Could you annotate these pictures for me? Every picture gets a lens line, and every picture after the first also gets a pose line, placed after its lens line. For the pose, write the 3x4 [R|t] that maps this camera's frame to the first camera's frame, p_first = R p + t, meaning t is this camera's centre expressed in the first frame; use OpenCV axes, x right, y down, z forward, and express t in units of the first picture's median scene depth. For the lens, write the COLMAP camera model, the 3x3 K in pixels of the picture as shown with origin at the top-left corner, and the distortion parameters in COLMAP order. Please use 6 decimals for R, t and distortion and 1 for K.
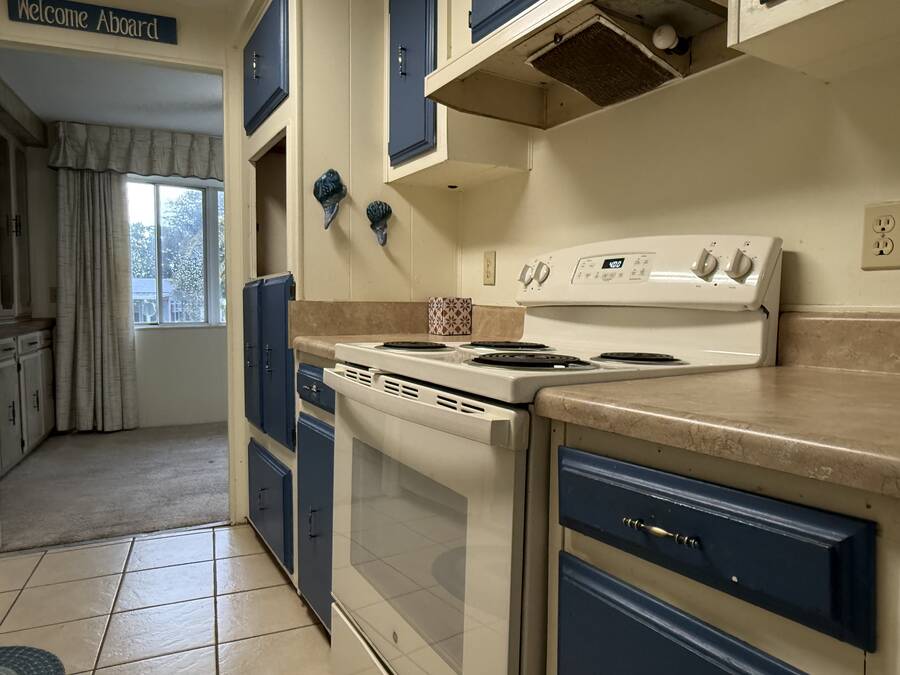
lens RADIAL K [[590.5, 0, 455.7], [0, 590.5, 338.7], [0, 0, 1]] dist [0.000968, -0.001094]
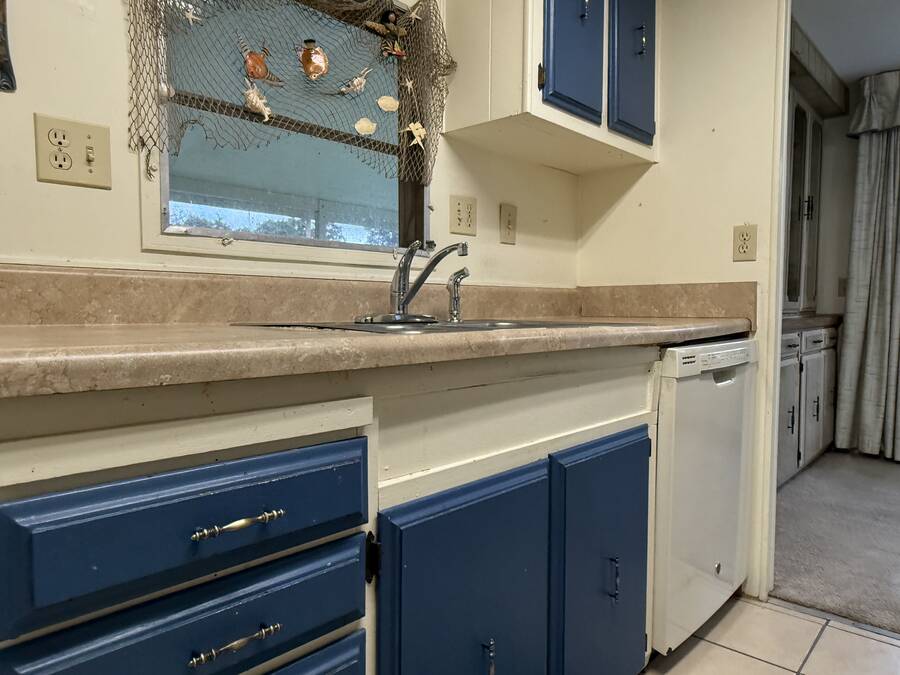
lens RADIAL K [[590.5, 0, 455.7], [0, 590.5, 338.7], [0, 0, 1]] dist [0.000968, -0.001094]
pose [[0.405482, 0.044332, -0.913027, -0.129578], [-0.056941, 0.998109, 0.023175, 0.012302], [0.912328, 0.042591, 0.407240, 0.151928]]
